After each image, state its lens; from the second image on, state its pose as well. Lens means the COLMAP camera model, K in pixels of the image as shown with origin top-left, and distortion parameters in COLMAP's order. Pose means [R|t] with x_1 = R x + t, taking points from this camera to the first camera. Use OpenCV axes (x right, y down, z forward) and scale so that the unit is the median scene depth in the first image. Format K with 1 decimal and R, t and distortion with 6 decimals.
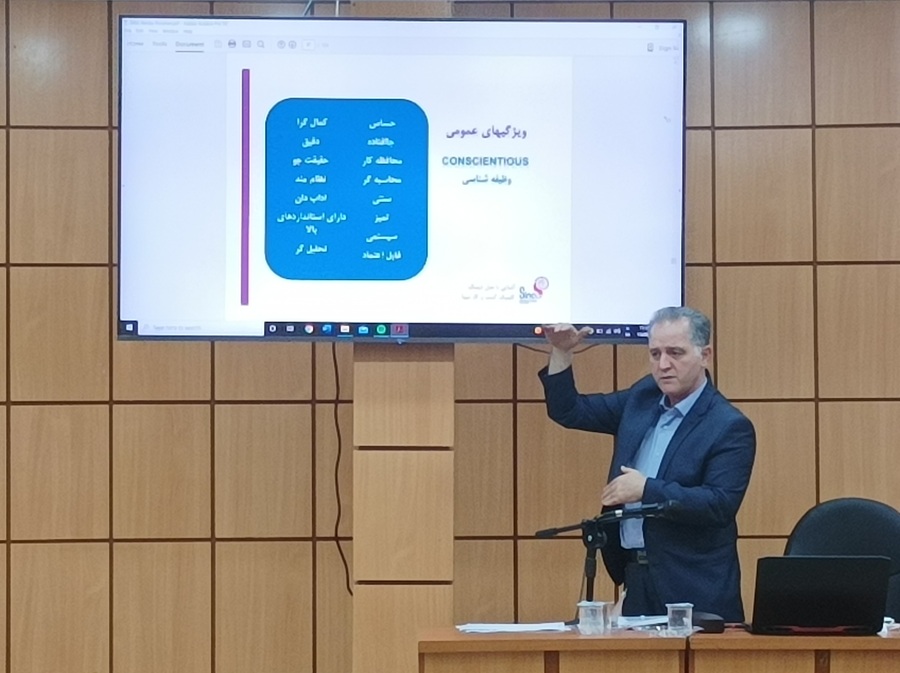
lens RADIAL K [[3174.2, 0, 451.2], [0, 3174.2, 342.2], [0, 0, 1]] dist [0.027873, 0.000000]
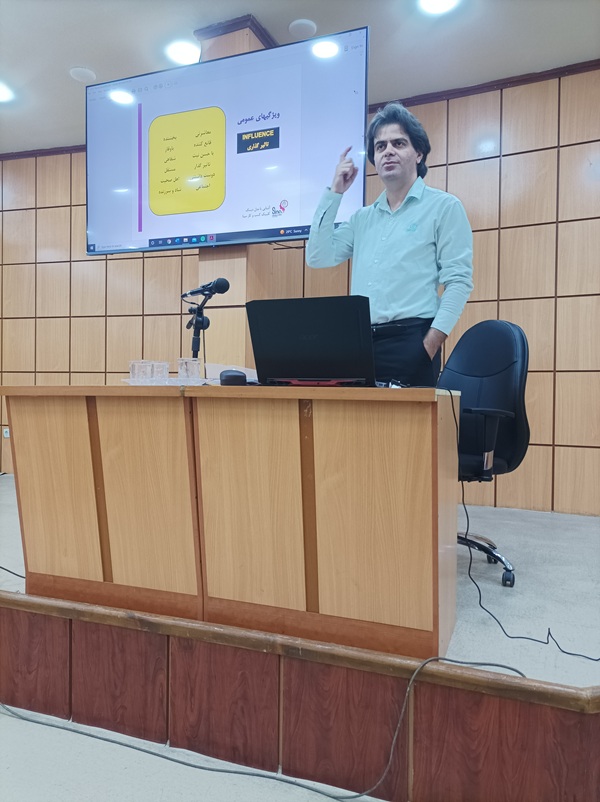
lens RADIAL K [[598.0, 0, 293.3], [0, 598.0, 404.3], [0, 0, 1]] dist [0.012439, 0.014976]
pose [[0.923913, 0.020928, -0.382030, 0.159733], [-0.006198, 0.999190, 0.039749, 0.077210], [0.382553, -0.034356, 0.923295, 0.698569]]
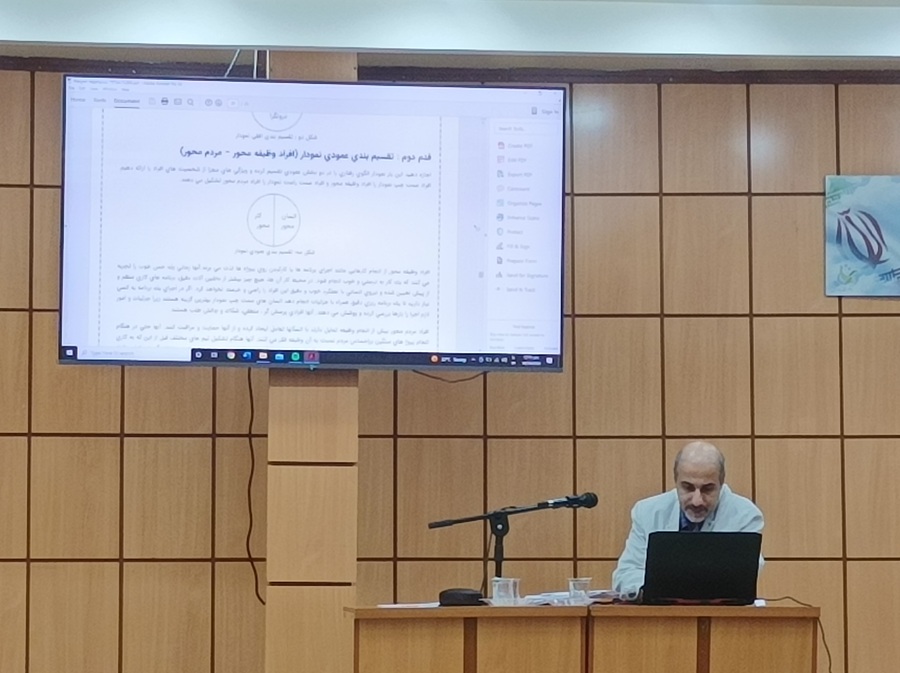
lens RADIAL K [[3123.8, 0, 481.2], [0, 3123.8, 340.5], [0, 0, 1]] dist [0.061341, 0.000000]
pose [[0.995510, 0.009372, 0.094196, -0.060856], [-0.004485, 0.998639, -0.051958, 0.047556], [-0.094555, 0.051302, 0.994197, -0.107027]]
